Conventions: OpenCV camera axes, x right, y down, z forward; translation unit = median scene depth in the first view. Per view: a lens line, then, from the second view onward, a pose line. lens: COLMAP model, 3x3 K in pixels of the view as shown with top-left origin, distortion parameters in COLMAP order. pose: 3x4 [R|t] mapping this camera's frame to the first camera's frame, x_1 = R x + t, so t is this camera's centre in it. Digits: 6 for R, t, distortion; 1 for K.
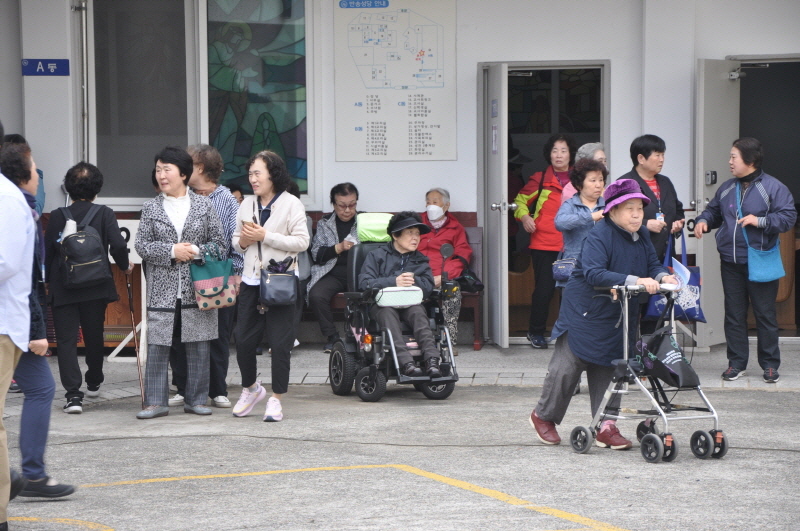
lens RADIAL K [[2738.9, 0, 384.8], [0, 2738.9, 269.9], [0, 0, 1]] dist [1.208141, 0.000000]
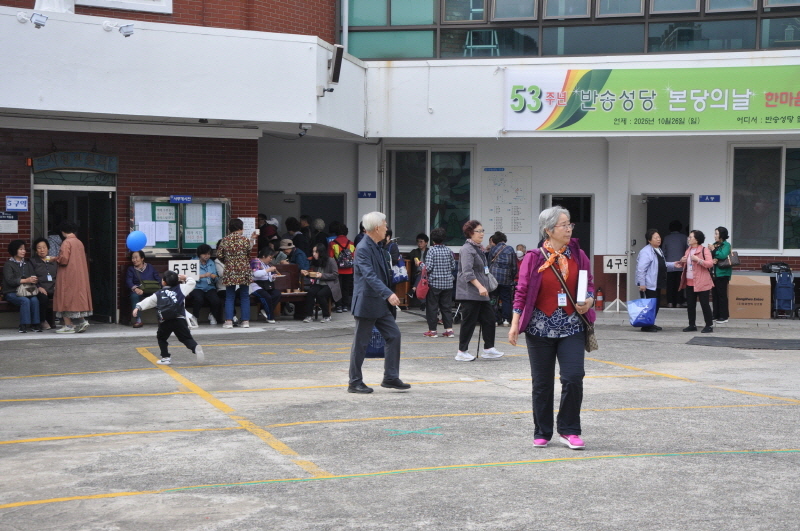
lens RADIAL K [[1493.7, 0, 392.7], [0, 1493.7, 268.4], [0, 0, 1]] dist [0.354209, 0.000000]
pose [[0.996669, 0.018086, -0.079520, 0.010024], [-0.019577, 0.999646, -0.018016, 0.017733], [0.079166, 0.019513, 0.996670, -0.335337]]
